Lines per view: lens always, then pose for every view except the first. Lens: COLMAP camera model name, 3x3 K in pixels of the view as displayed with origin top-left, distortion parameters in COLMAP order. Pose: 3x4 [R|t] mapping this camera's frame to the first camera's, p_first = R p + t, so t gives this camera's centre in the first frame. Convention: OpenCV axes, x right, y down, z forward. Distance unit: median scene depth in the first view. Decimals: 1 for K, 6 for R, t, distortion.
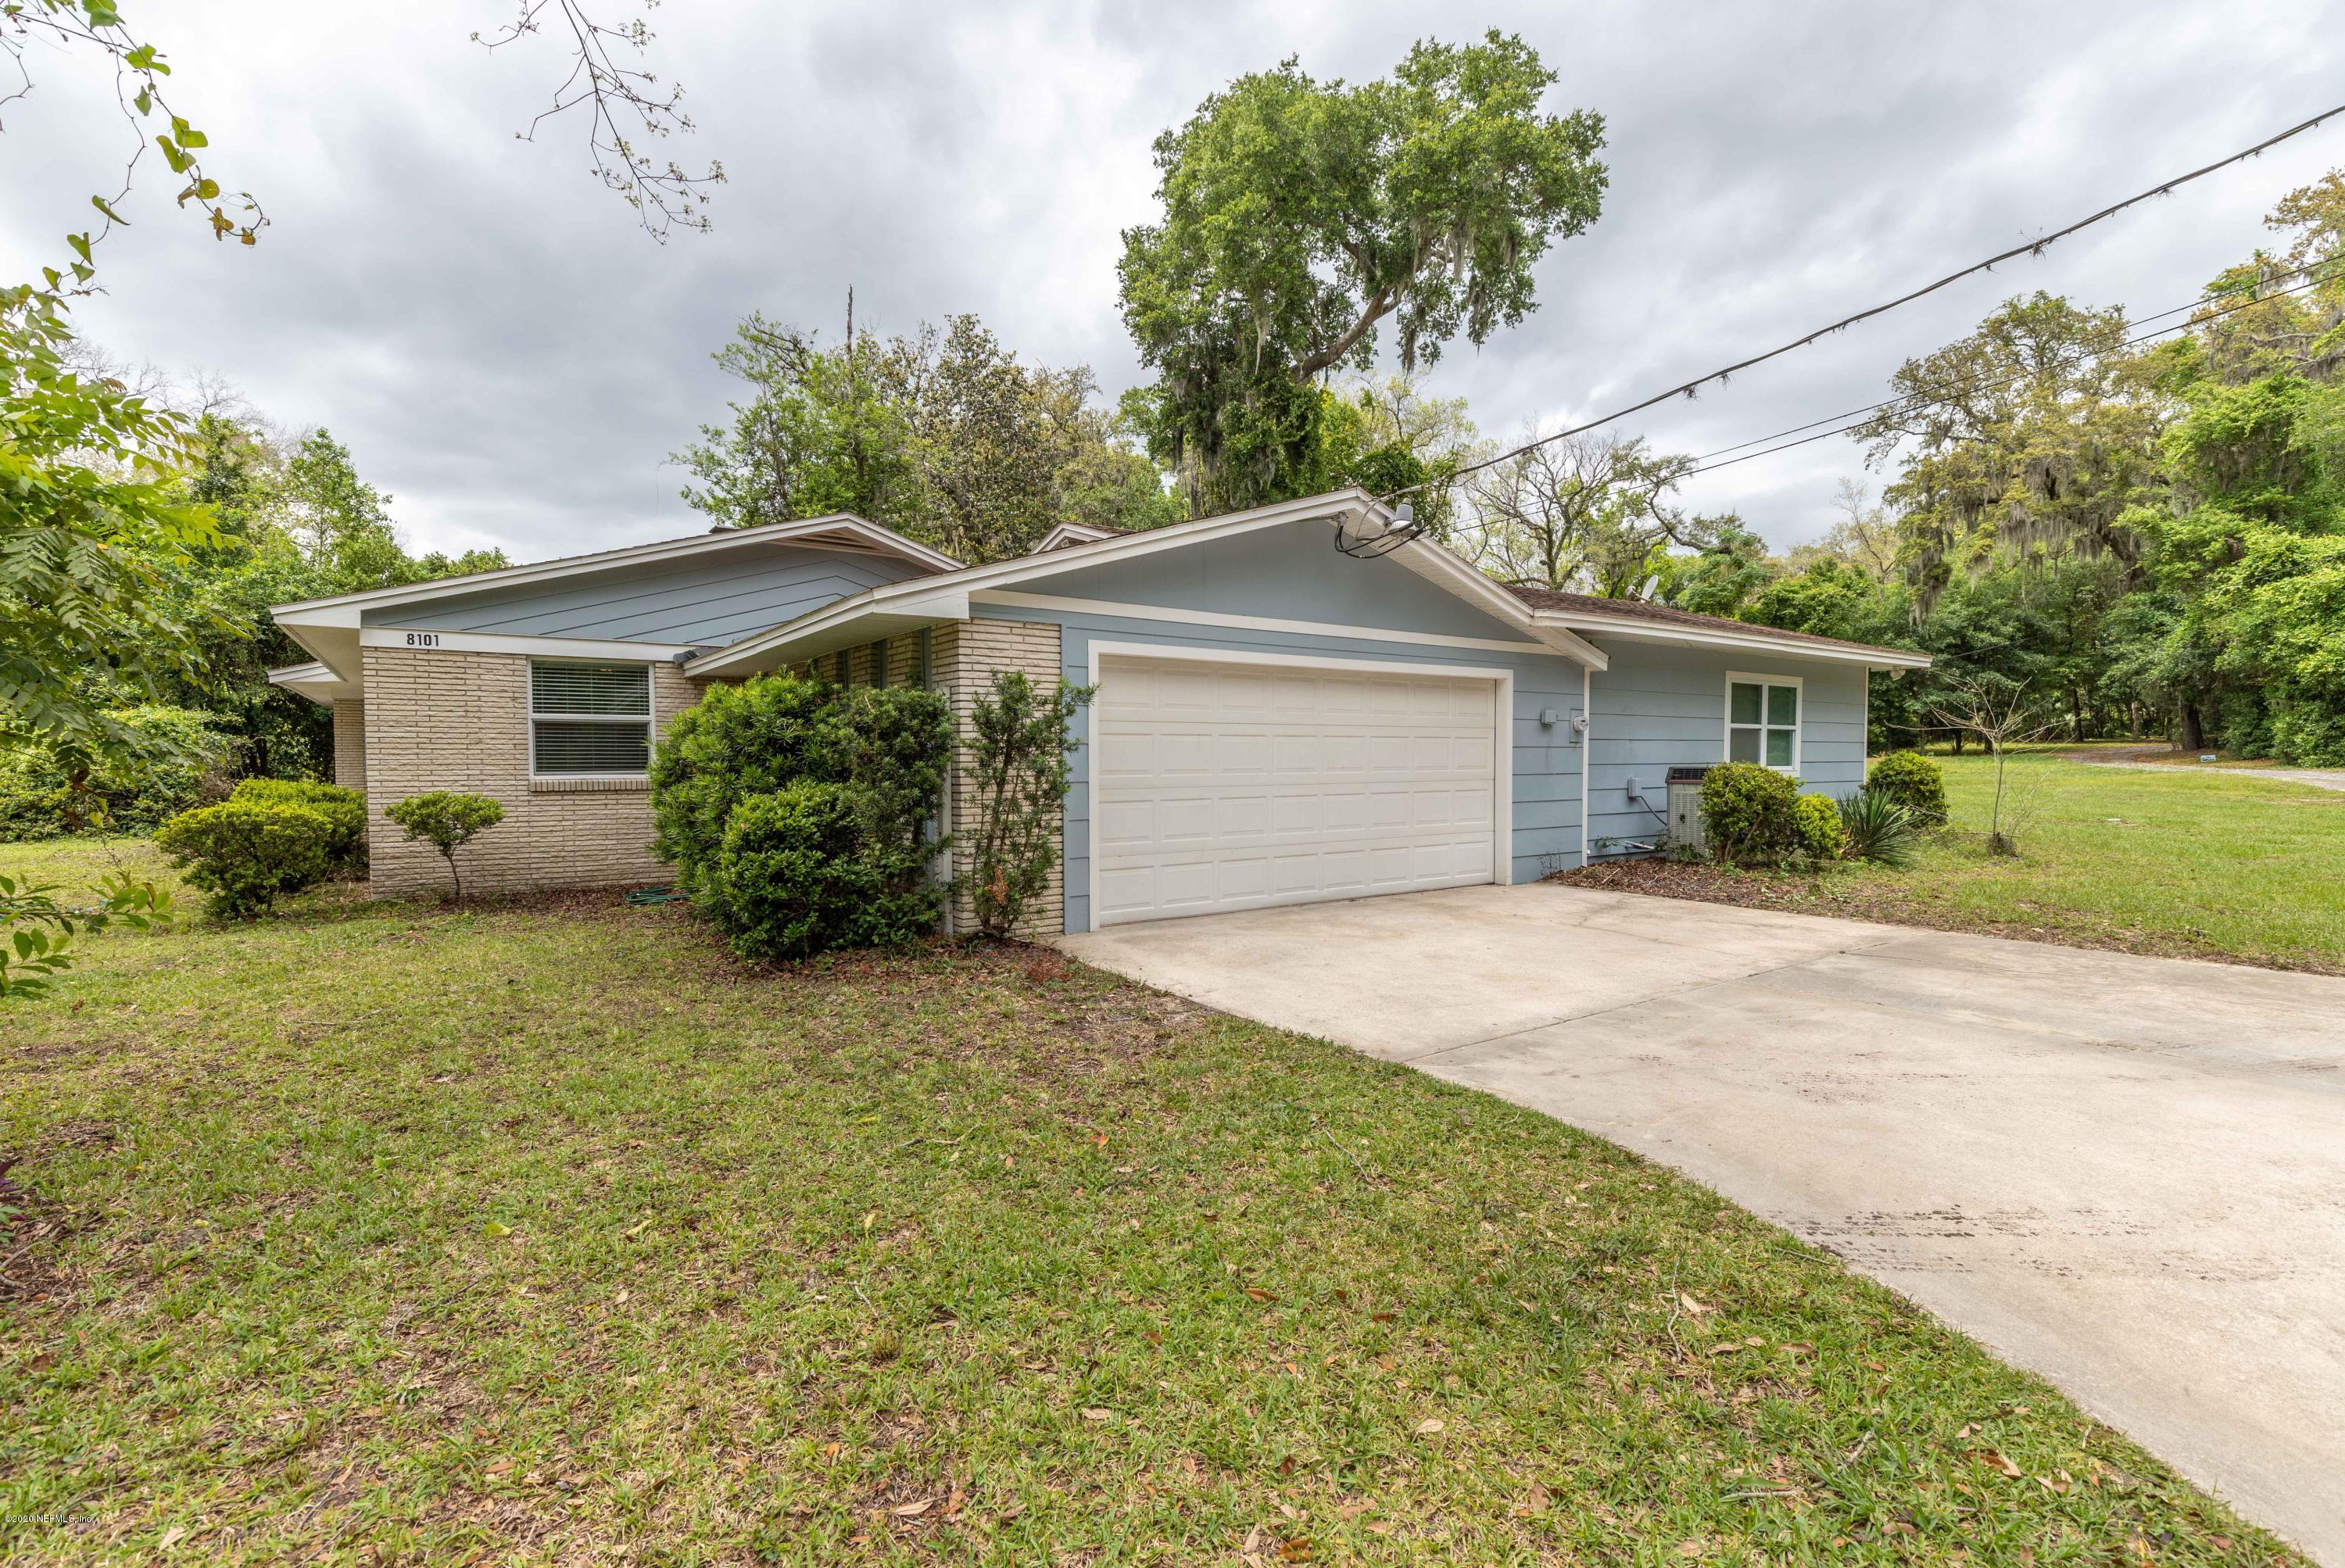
lens RADIAL K [[1060.1, 0, 1181.2], [0, 1060.1, 803.1], [0, 0, 1]] dist [0.005139, -0.000425]
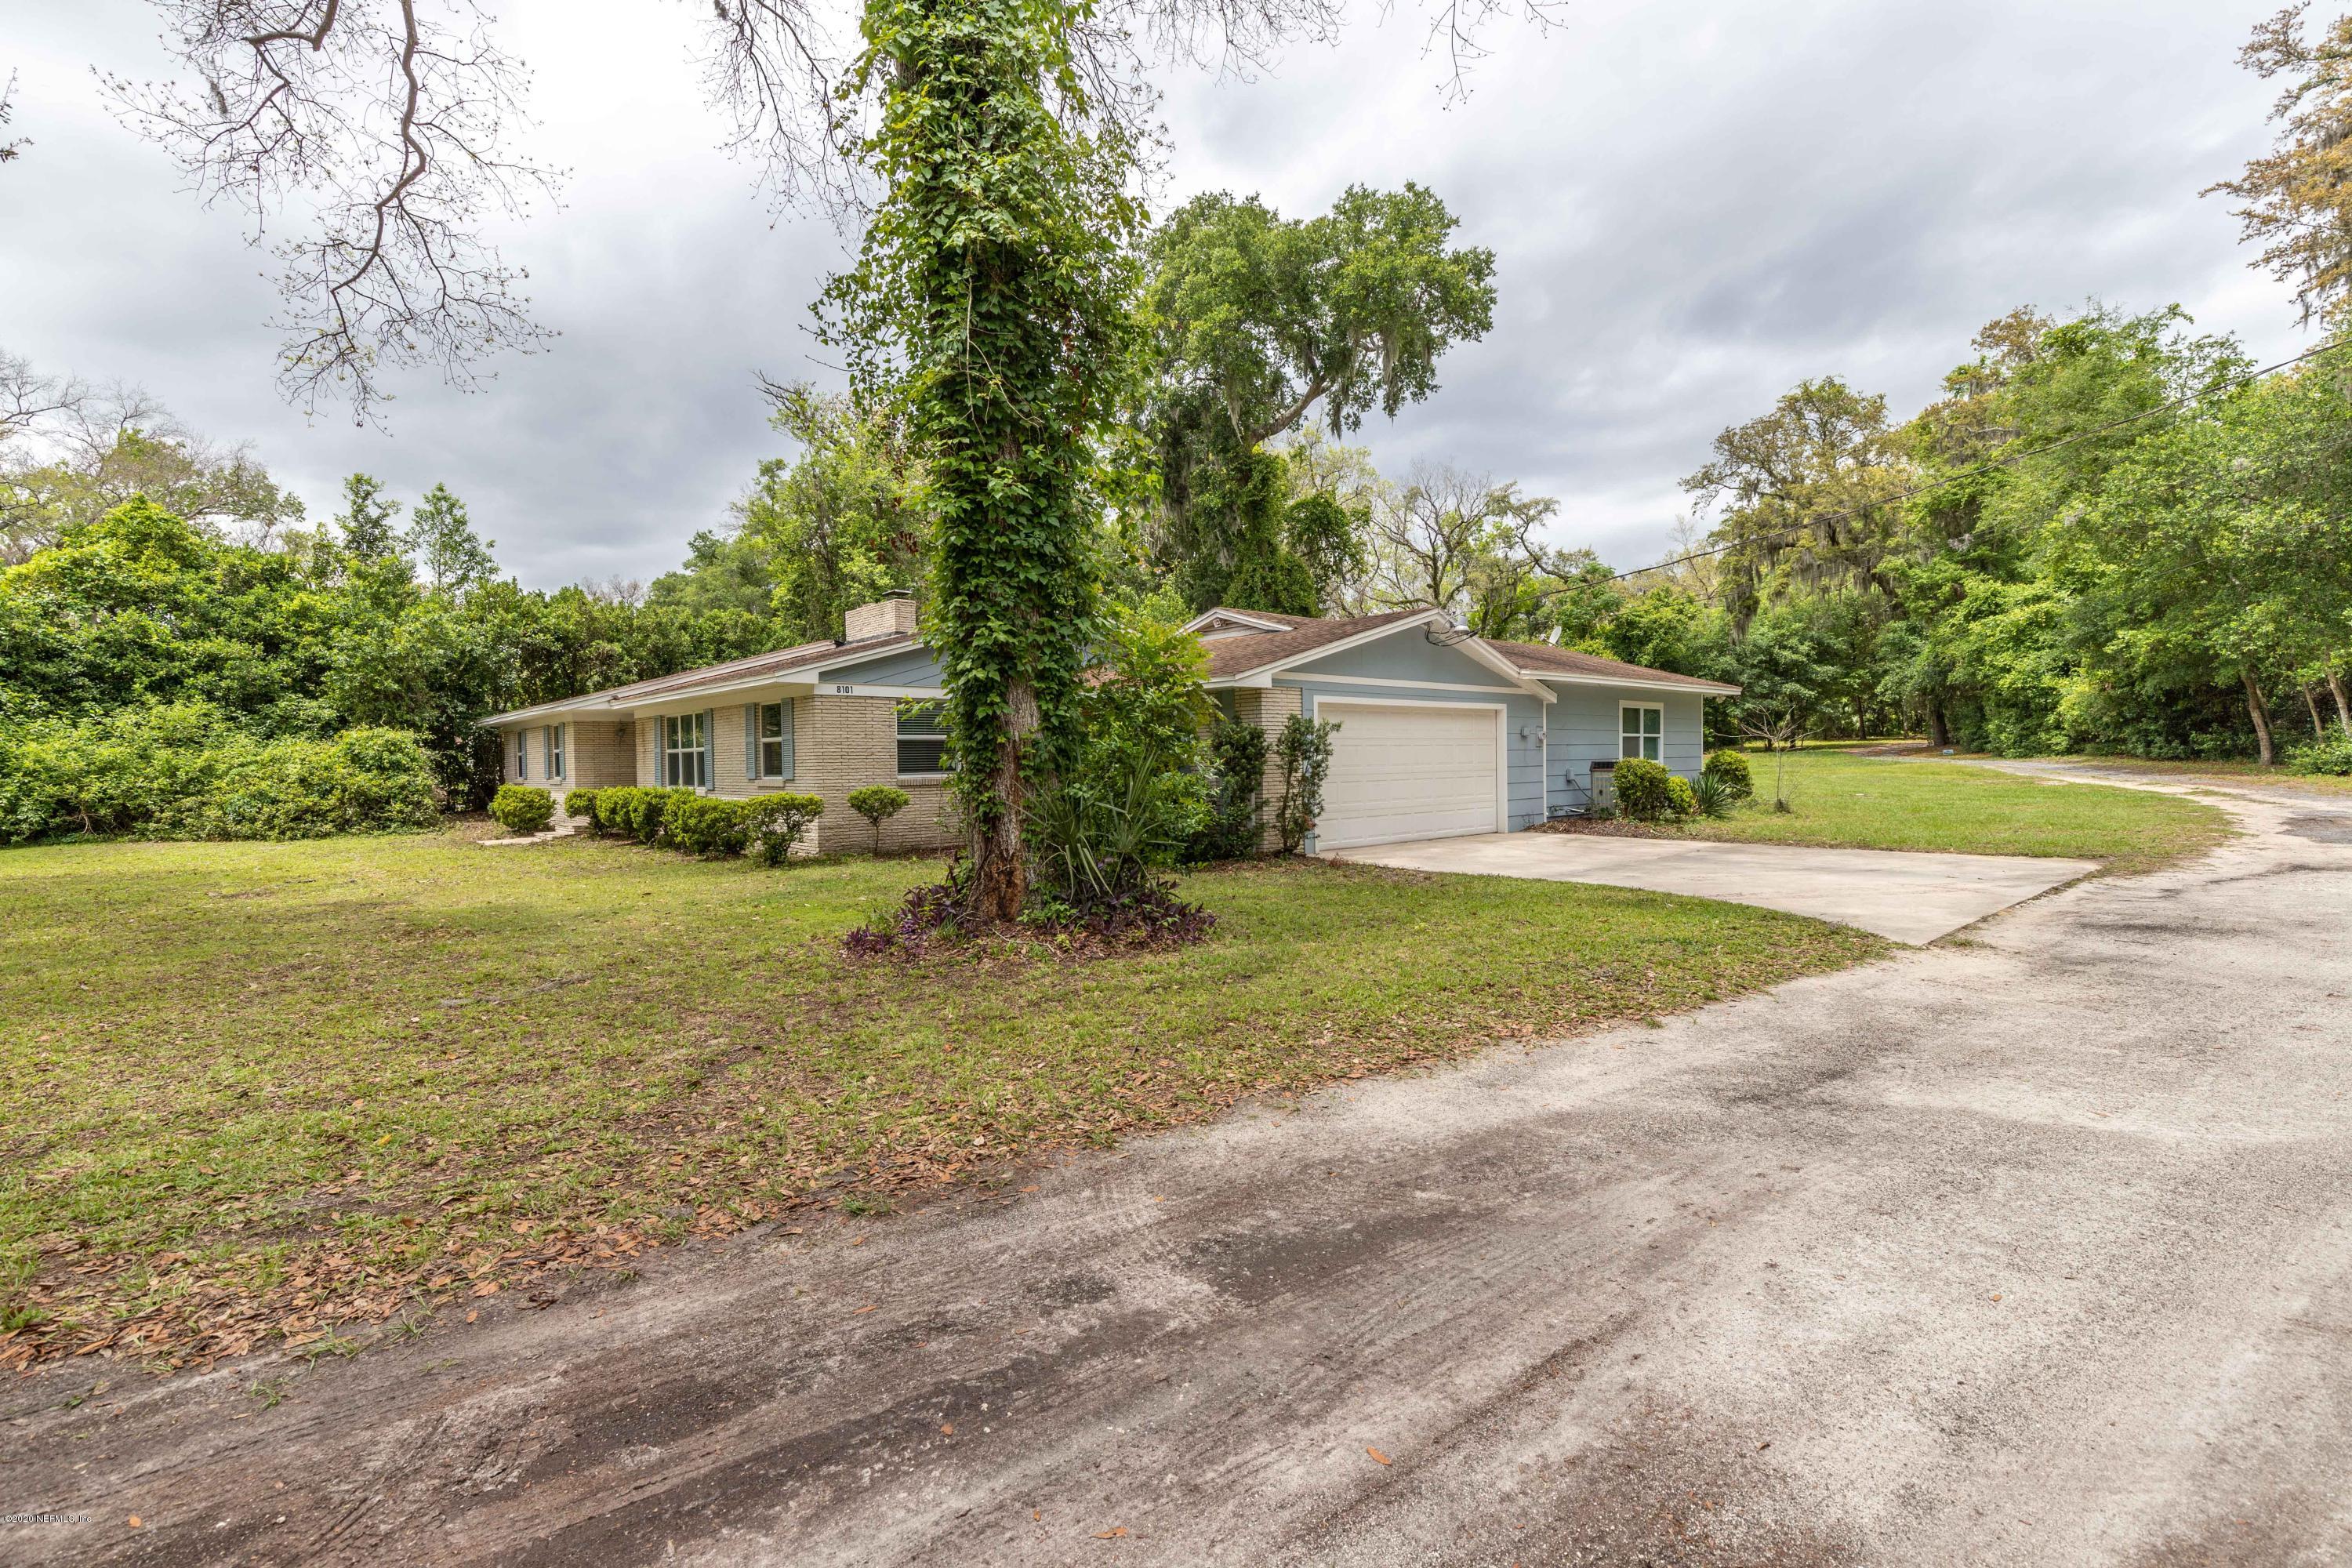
lens RADIAL K [[1064.5, 0, 1181.7], [0, 1064.5, 783.2], [0, 0, 1]] dist [0.006749, -0.000030]
pose [[0.992498, -0.014164, 0.121439, -0.116226], [0.016796, 0.999645, -0.020679, 0.007319], [-0.121103, 0.022563, 0.992383, -0.174553]]
